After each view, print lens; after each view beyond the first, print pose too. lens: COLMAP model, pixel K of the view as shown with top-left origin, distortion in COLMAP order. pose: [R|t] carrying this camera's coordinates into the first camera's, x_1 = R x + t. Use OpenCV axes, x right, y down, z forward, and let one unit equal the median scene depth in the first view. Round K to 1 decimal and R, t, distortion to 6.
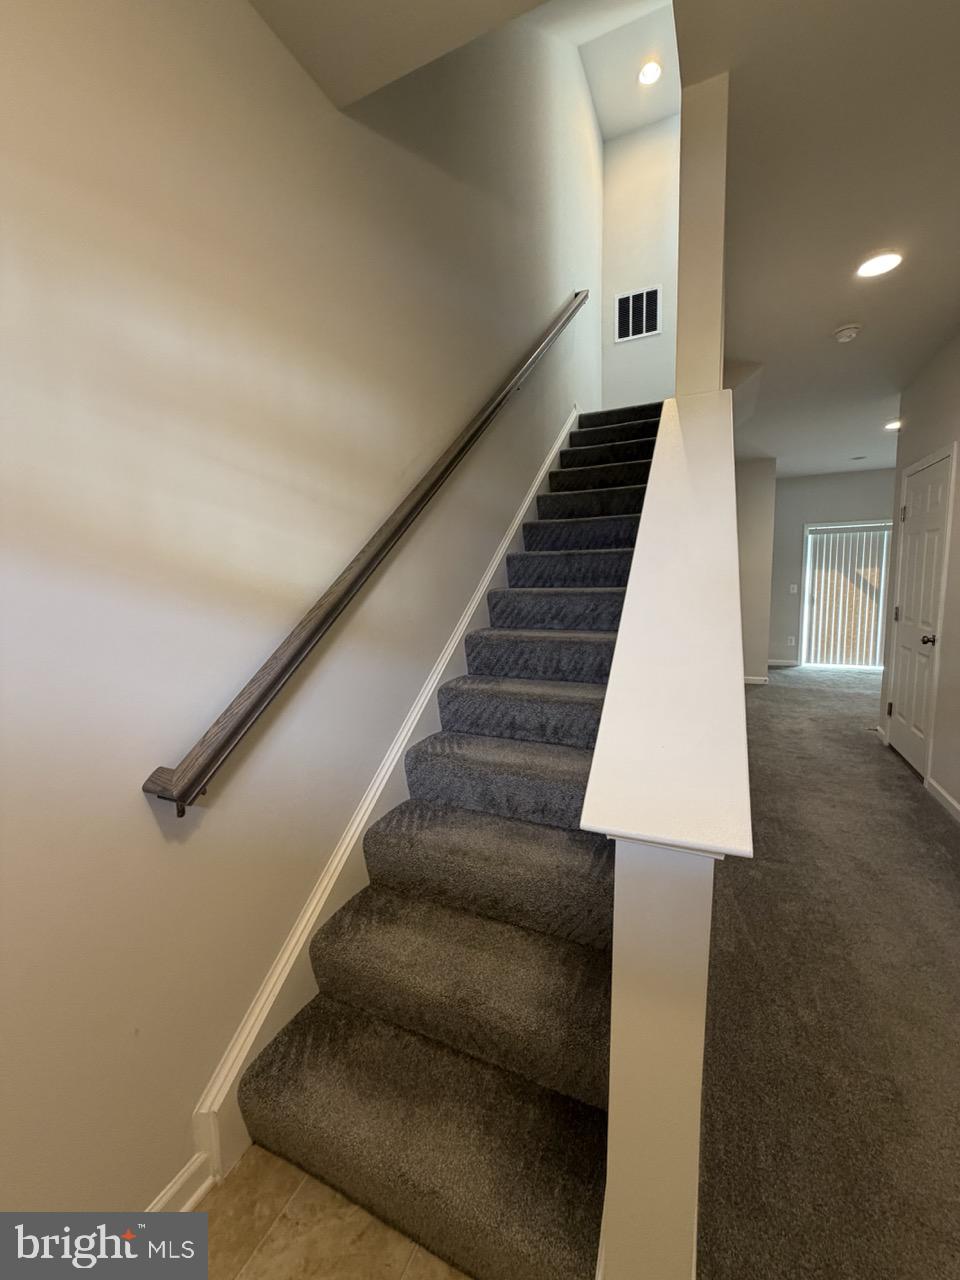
lens RADIAL K [[509.9, 0, 483.2], [0, 509.9, 635.1], [0, 0, 1]] dist [0.001231, -0.000833]
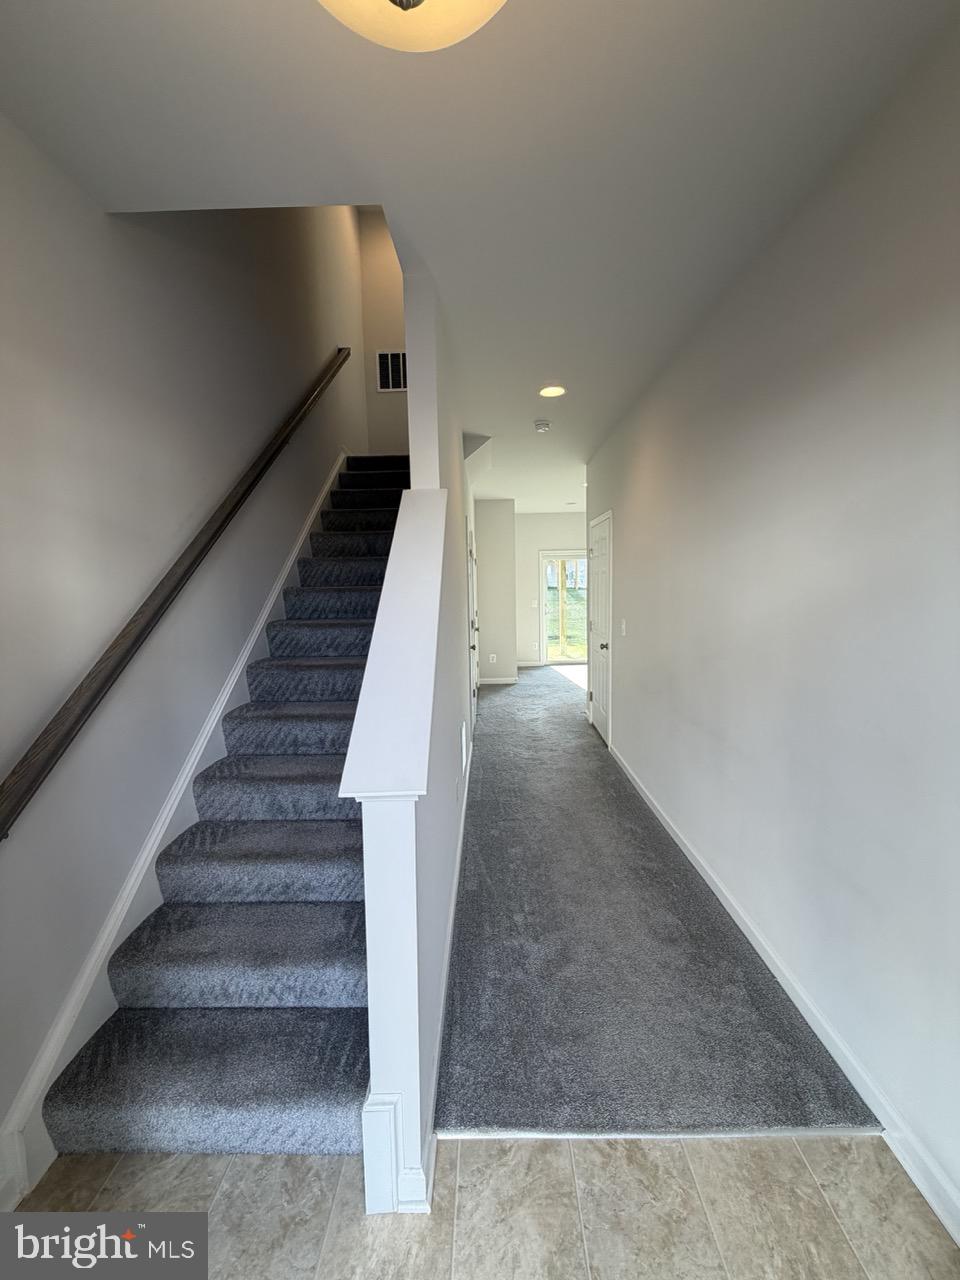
lens RADIAL K [[509.9, 0, 483.2], [0, 509.9, 635.1], [0, 0, 1]] dist [0.001231, -0.000833]
pose [[0.913156, -0.039245, 0.405716, -0.013876], [0.046093, 0.998912, -0.007117, -0.042008], [-0.404995, 0.025200, 0.913971, -0.250394]]
